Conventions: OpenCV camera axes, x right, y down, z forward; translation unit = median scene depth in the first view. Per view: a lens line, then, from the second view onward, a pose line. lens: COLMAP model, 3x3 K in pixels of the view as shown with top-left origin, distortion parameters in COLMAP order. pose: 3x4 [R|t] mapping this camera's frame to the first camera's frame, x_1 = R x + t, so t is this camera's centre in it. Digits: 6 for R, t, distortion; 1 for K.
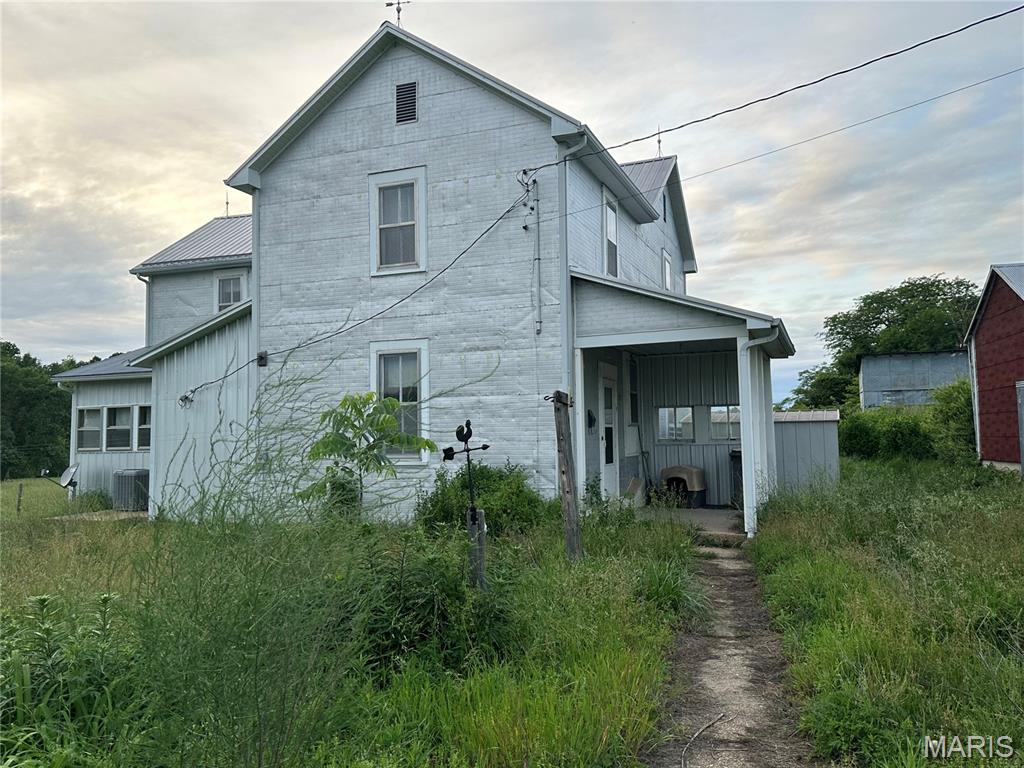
lens RADIAL K [[803.0, 0, 512.0], [0, 803.0, 384.0], [0, 0, 1]] dist [0.085810, -0.128222]
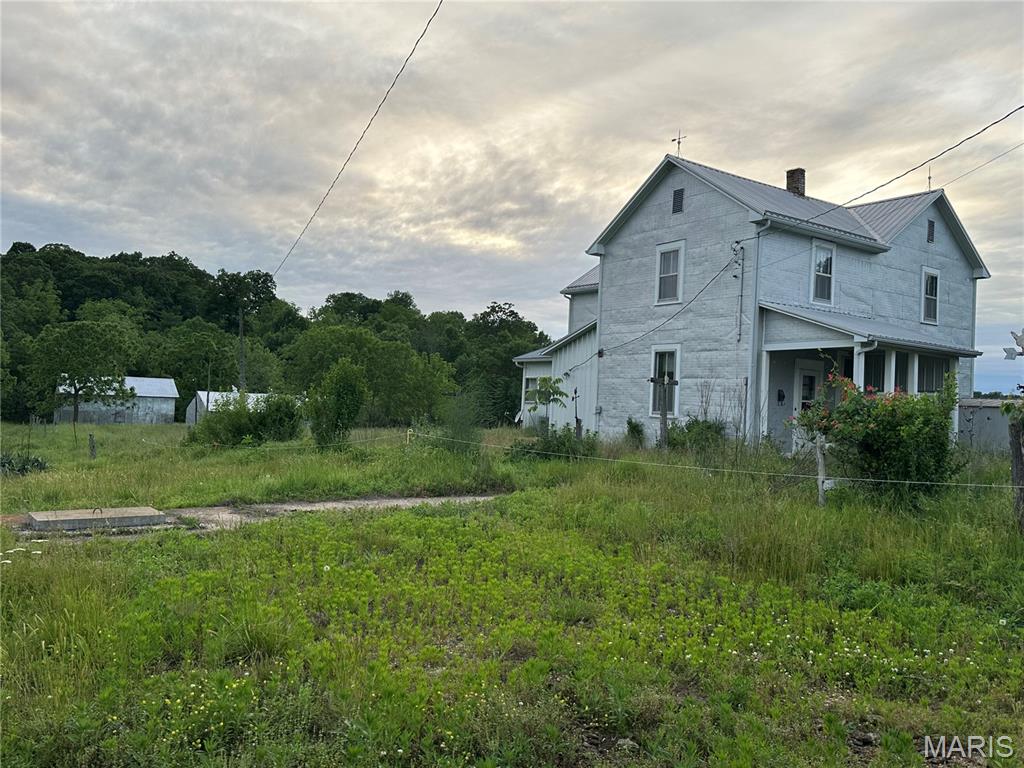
lens RADIAL K [[803.0, 0, 512.0], [0, 803.0, 384.0], [0, 0, 1]] dist [0.085810, -0.128222]
pose [[0.834724, 0.038643, -0.549310, 0.507964], [-0.021418, 0.999058, 0.037735, -0.026275], [0.550251, -0.019733, 0.834766, -0.578459]]
